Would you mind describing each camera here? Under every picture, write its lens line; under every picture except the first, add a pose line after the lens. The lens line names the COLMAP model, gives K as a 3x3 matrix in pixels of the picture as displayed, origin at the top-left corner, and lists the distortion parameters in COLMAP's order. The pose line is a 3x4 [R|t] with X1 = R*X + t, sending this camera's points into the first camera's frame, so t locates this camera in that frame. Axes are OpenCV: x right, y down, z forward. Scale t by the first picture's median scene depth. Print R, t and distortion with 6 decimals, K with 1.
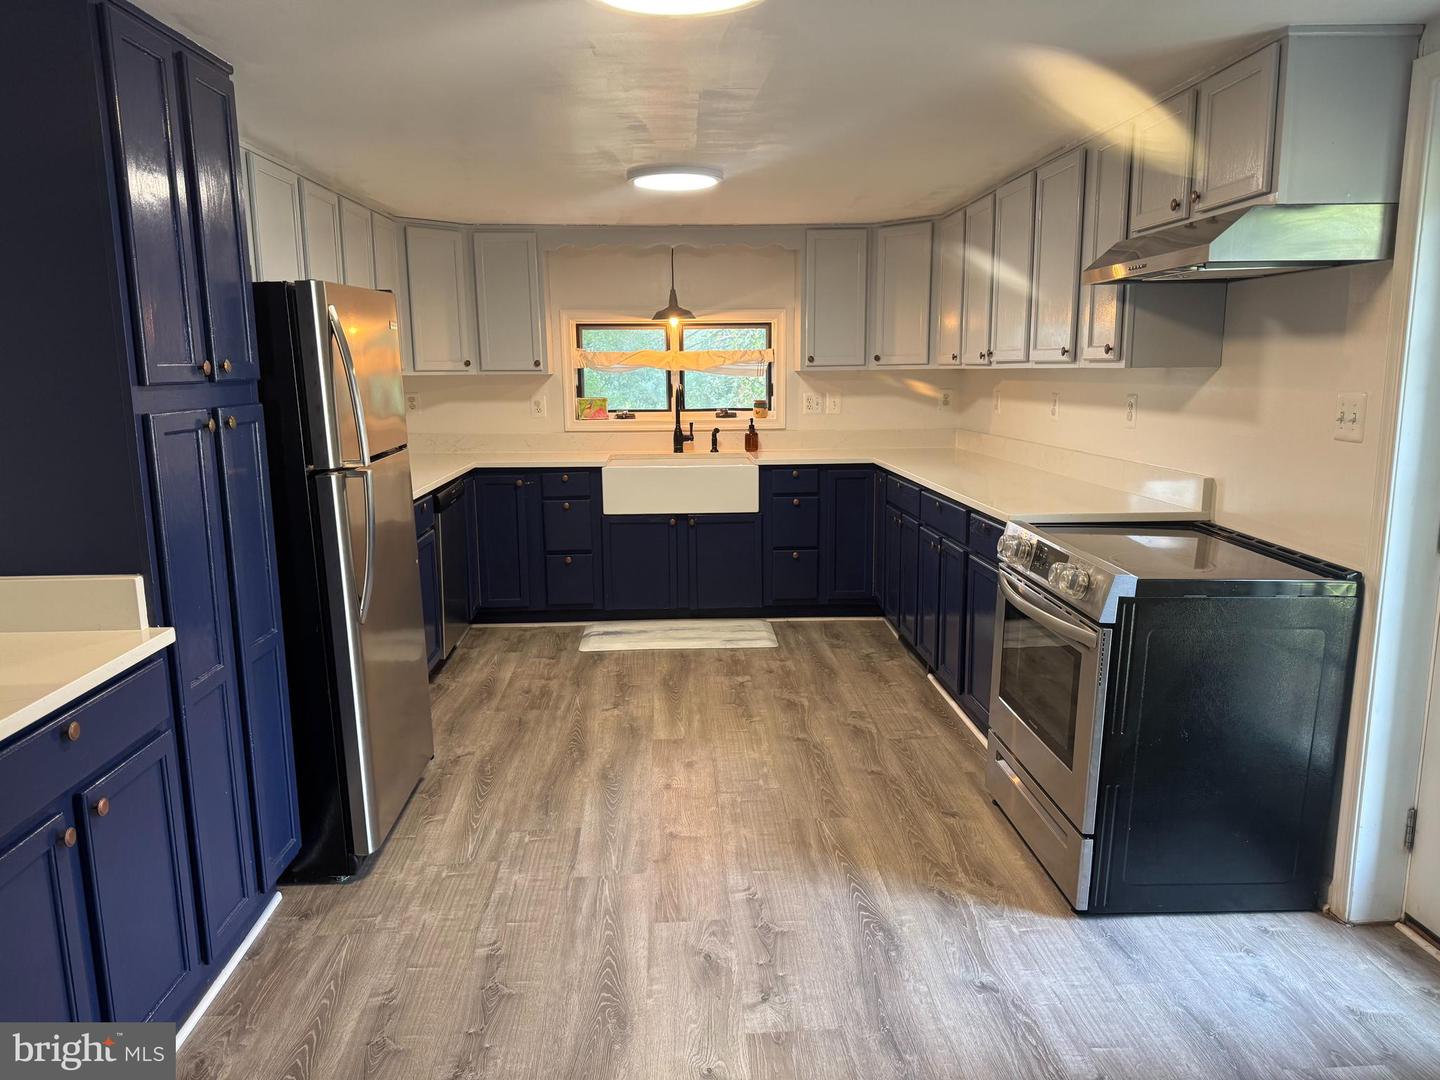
lens RADIAL K [[1020.1, 0, 692.2], [0, 1020.1, 554.9], [0, 0, 1]] dist [0.080932, -0.096336]
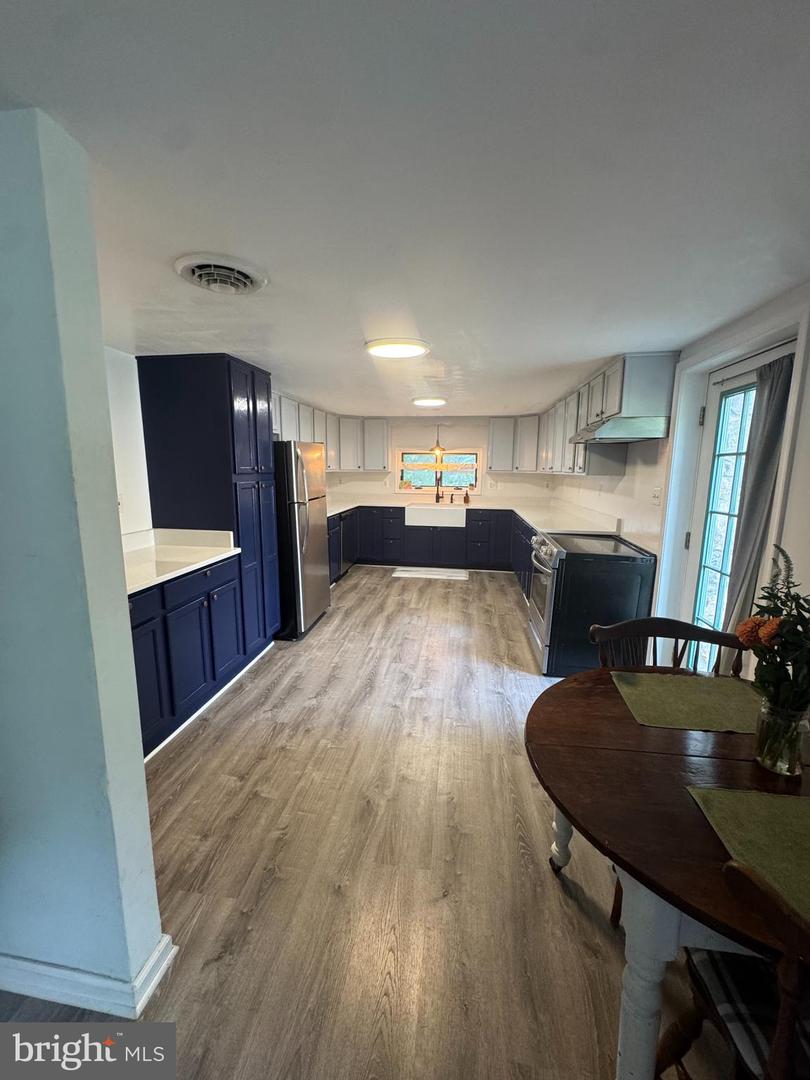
lens RADIAL K [[440.6, 0, 393.1], [0, 440.6, 543.6], [0, 0, 1]] dist [0.045563, 0.000058]
pose [[0.981593, 0.053717, -0.183275, 0.148470], [-0.055612, 0.998439, -0.005214, 0.024323], [0.182709, 0.015310, 0.983048, -0.188498]]
